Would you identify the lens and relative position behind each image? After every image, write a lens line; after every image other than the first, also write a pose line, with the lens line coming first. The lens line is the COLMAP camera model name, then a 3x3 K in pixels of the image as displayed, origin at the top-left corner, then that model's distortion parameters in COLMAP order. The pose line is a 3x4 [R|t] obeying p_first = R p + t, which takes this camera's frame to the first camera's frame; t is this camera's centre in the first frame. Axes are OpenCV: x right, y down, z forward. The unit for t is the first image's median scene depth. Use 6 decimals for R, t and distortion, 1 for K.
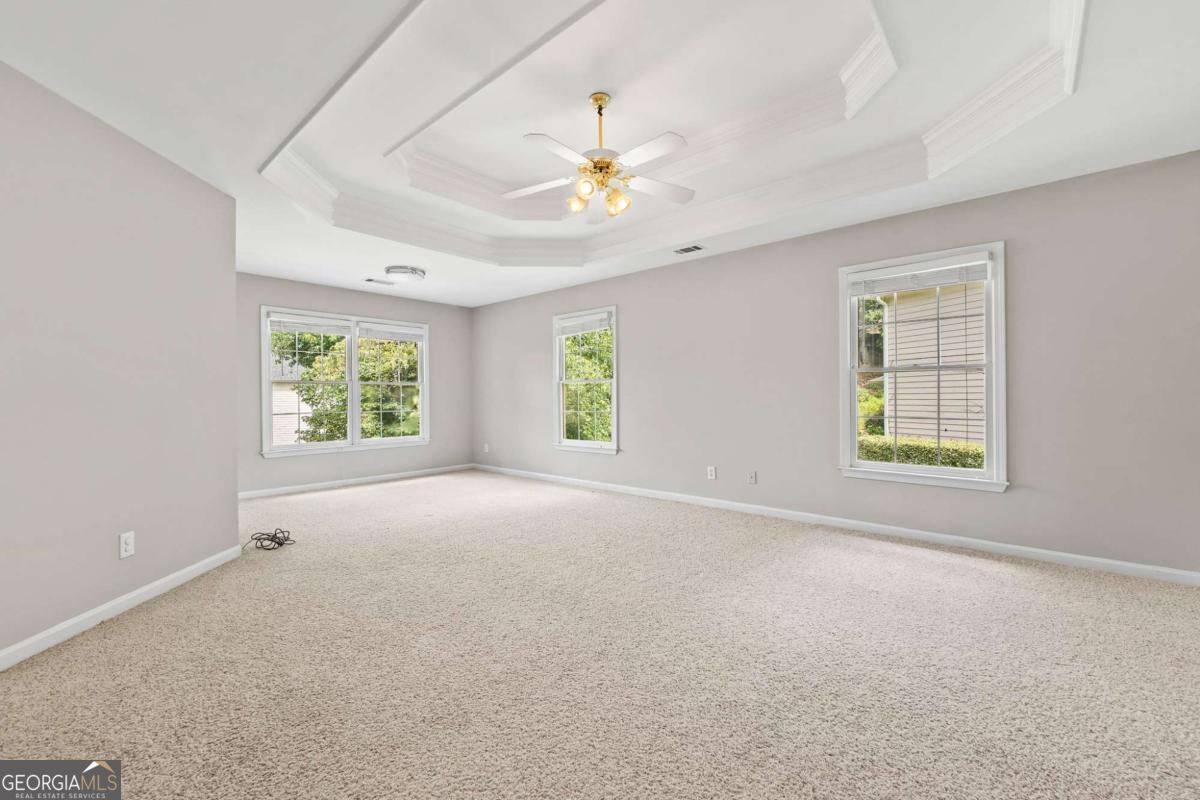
lens RADIAL K [[486.6, 0, 590.9], [0, 486.6, 401.0], [0, 0, 1]] dist [0.001022, 0.000887]
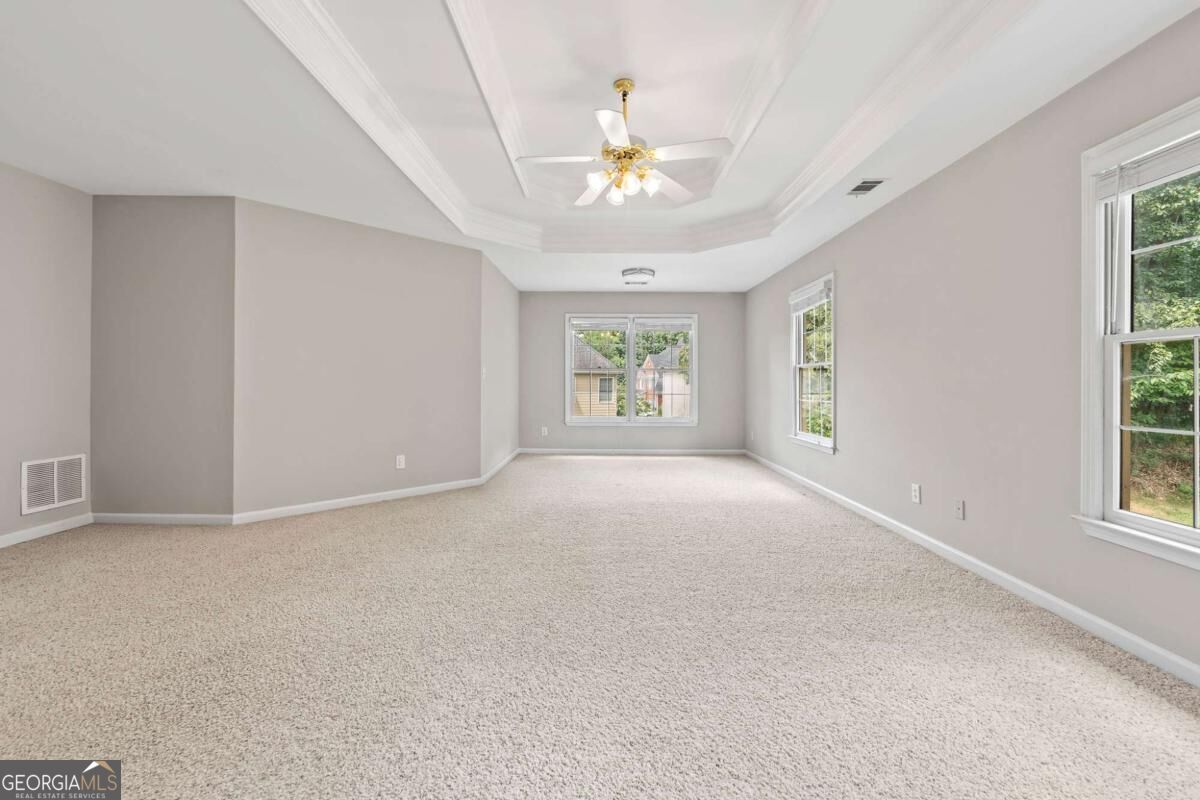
lens RADIAL K [[486.6, 0, 592.9], [0, 486.6, 387.6], [0, 0, 1]] dist [0.001022, 0.000887]
pose [[0.660063, 0.017051, -0.751017, 0.444539], [-0.013894, 0.999848, 0.010489, -0.005619], [0.751082, 0.003512, 0.660200, 0.178150]]
